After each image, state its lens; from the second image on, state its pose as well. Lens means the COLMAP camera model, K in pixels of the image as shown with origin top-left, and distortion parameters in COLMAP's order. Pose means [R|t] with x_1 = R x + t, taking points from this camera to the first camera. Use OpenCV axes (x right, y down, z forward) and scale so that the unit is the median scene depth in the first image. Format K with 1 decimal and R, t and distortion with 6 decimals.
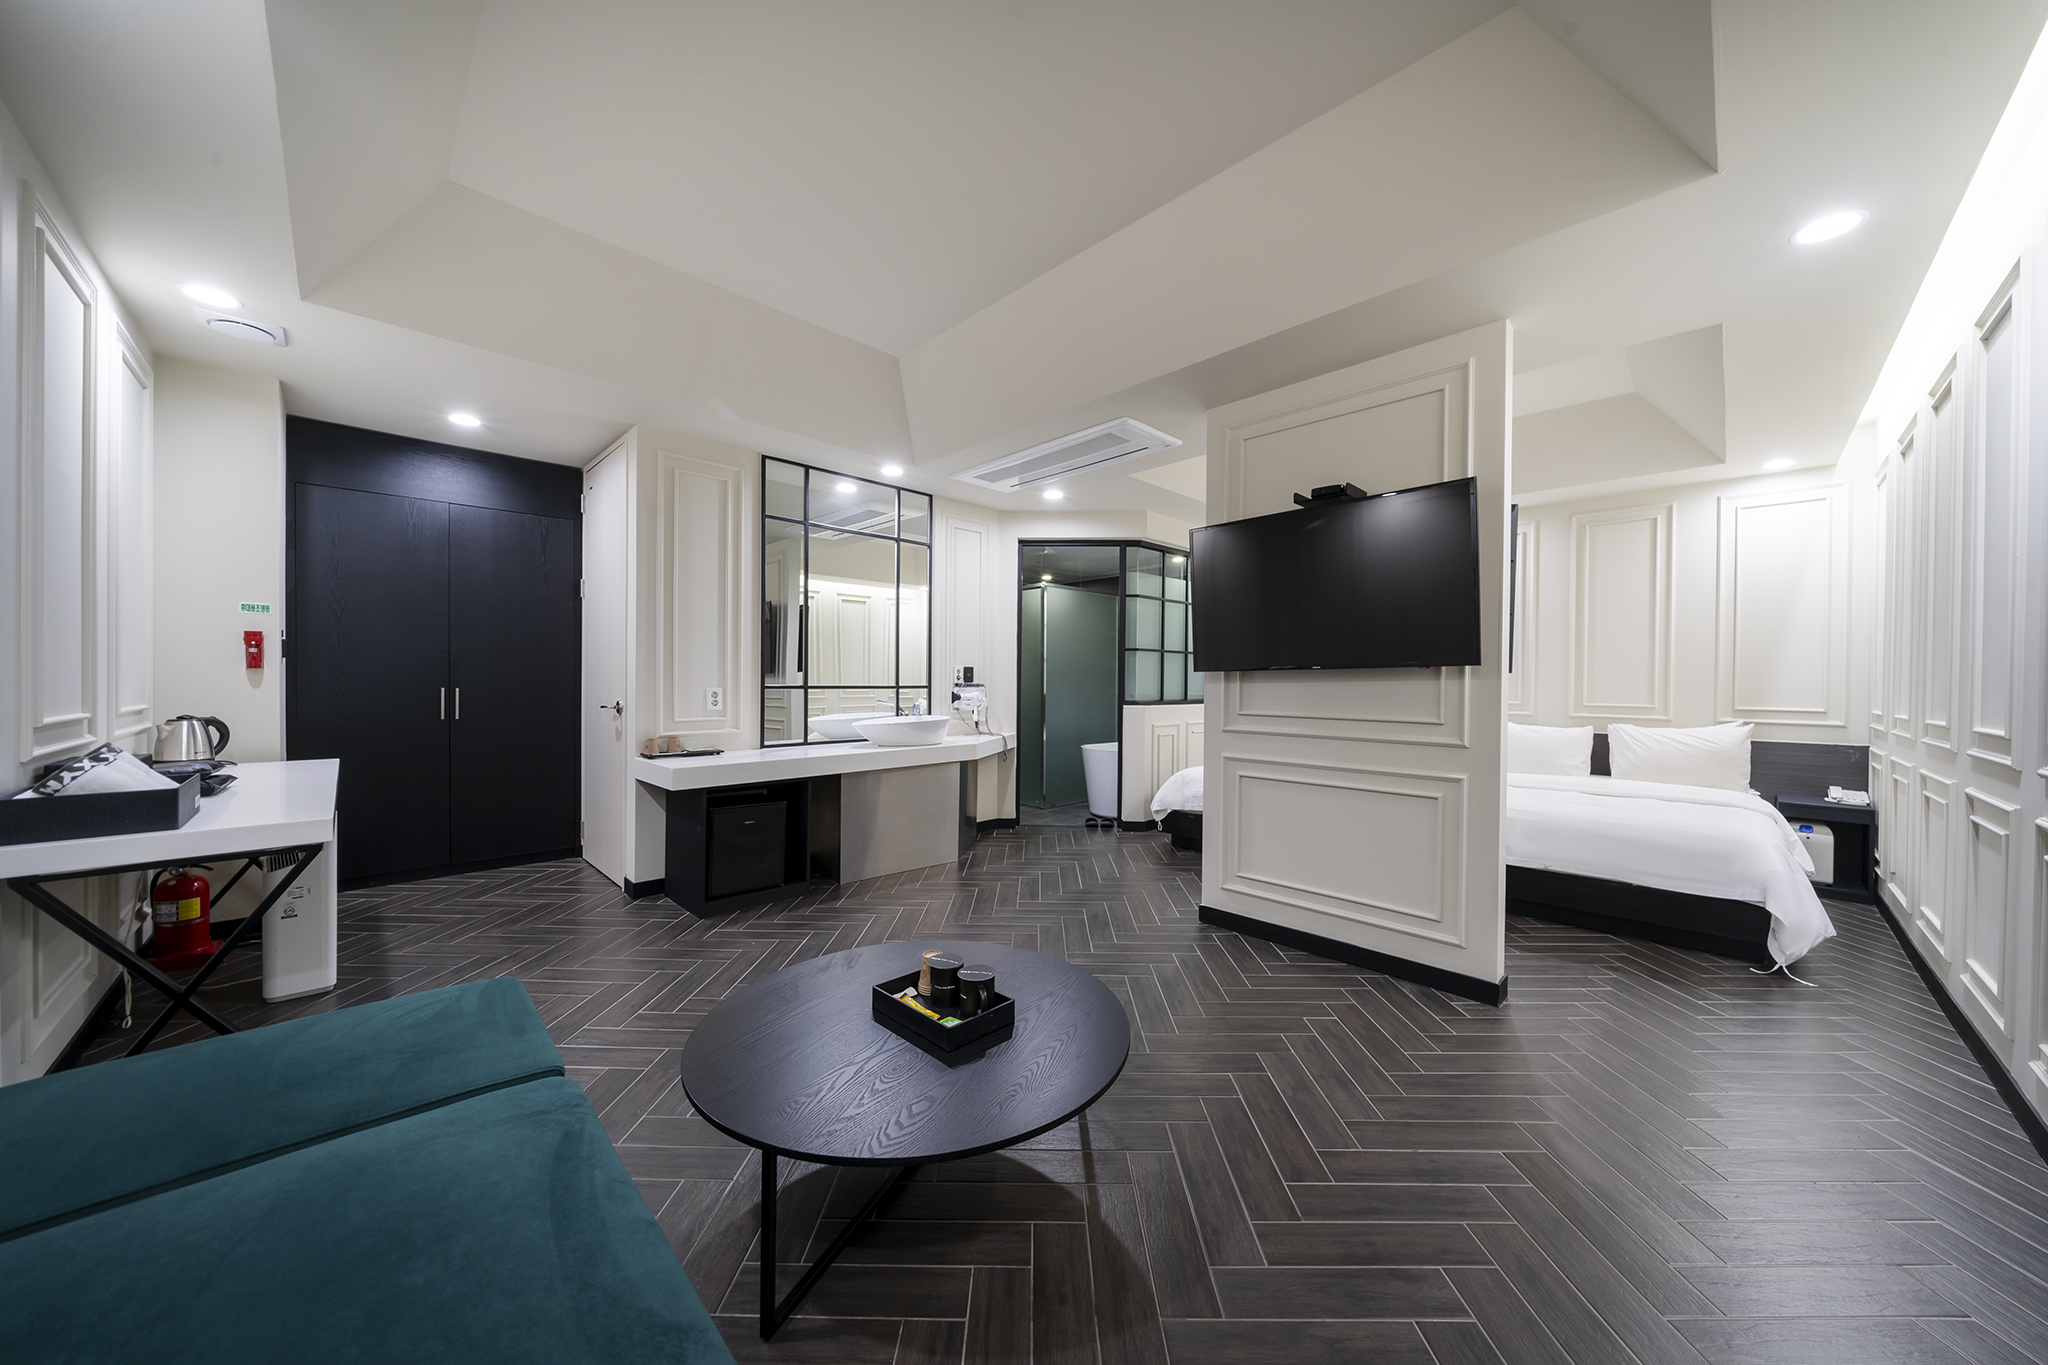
lens RADIAL K [[698.5, 0, 1031.5], [0, 698.5, 687.1], [0, 0, 1]] dist [-0.001434, -0.000130]
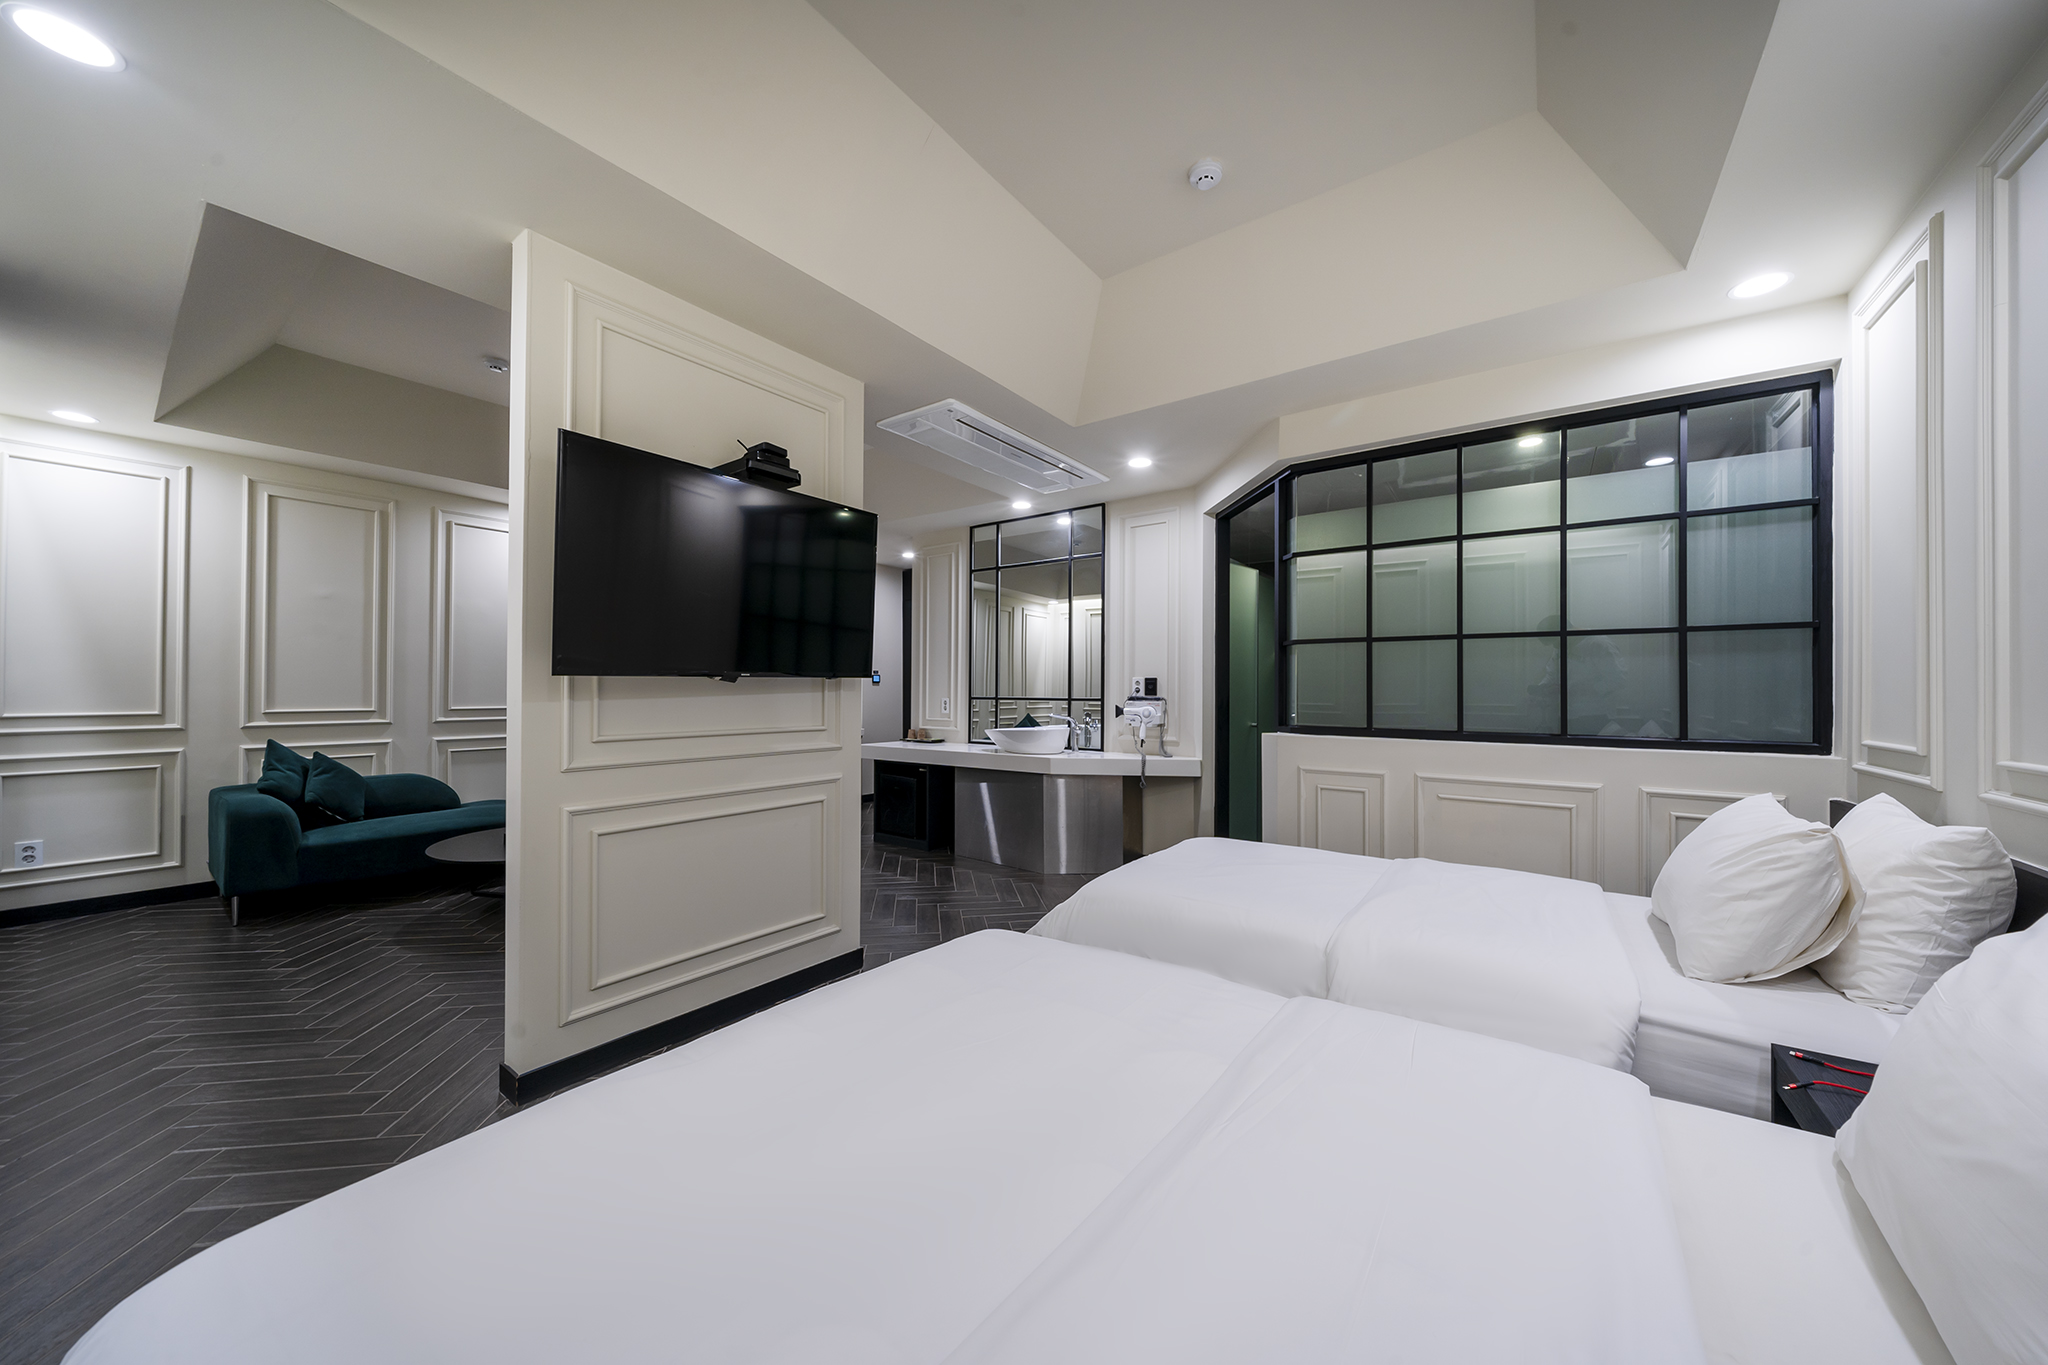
lens RADIAL K [[698.5, 0, 1031.5], [0, 698.5, 687.1], [0, 0, 1]] dist [-0.001434, -0.000130]
pose [[0.159224, -0.009837, -0.987194, 0.830036], [-0.013296, 0.999838, -0.012107, -0.004998], [0.987153, 0.015054, 0.159067, 0.774546]]
